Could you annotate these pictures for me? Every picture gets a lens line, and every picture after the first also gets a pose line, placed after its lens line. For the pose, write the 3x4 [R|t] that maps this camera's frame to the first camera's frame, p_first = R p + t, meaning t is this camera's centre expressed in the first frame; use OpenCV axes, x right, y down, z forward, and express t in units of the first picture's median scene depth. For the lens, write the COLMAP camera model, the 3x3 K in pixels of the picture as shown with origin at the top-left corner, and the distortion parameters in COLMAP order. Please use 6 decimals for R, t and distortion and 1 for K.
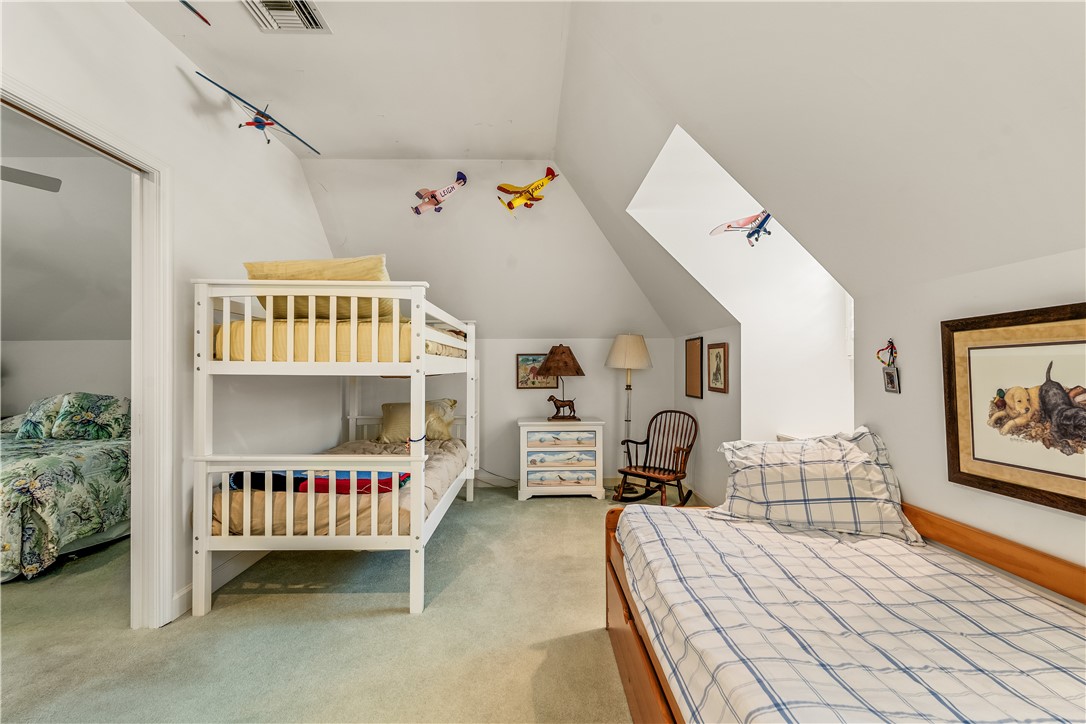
lens RADIAL K [[523.2, 0, 543.0], [0, 523.2, 362.0], [0, 0, 1]] dist [0.003632, 0.001803]
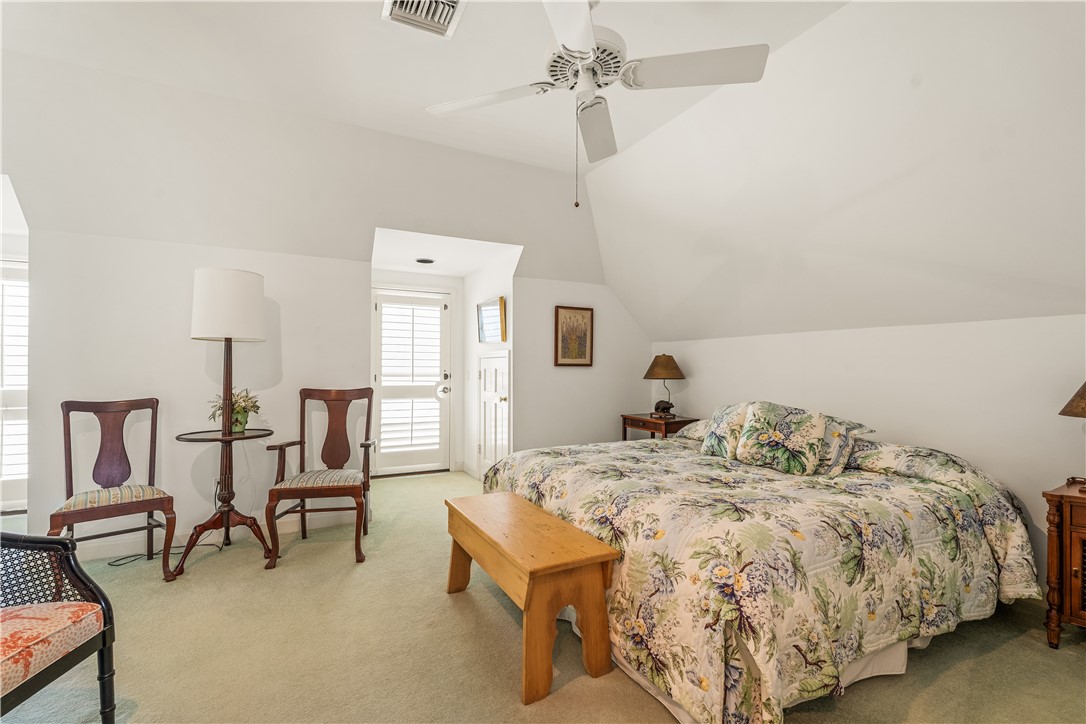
lens RADIAL K [[480.3, 0, 560.0], [0, 480.3, 367.7], [0, 0, 1]] dist [-0.003434, -0.000356]
pose [[0.500993, 0.011975, -0.865369, -0.532222], [-0.005458, 0.999928, 0.010677, 0.004962], [0.865434, -0.000626, 0.501022, 0.495059]]
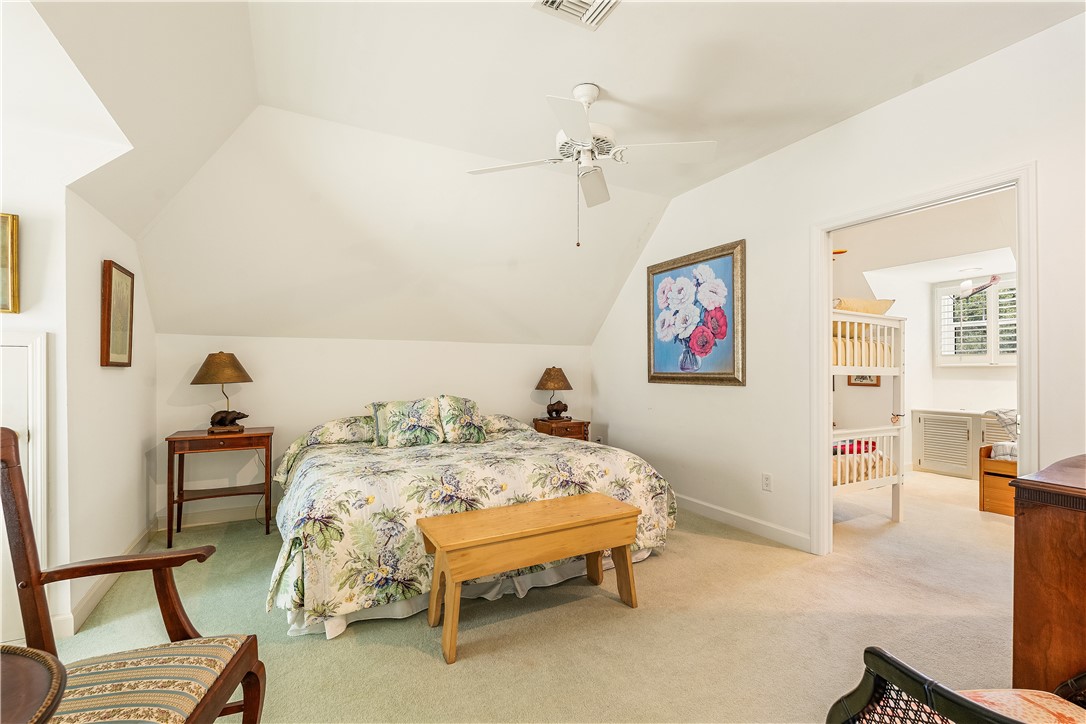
lens RADIAL K [[480.3, 0, 560.0], [0, 480.3, 367.7], [0, 0, 1]] dist [-0.003434, -0.000356]
pose [[0.862058, 0.009634, 0.506718, -1.385803], [-0.009624, 0.999950, -0.002639, 0.011521], [-0.506718, -0.002601, 0.862108, 0.178769]]
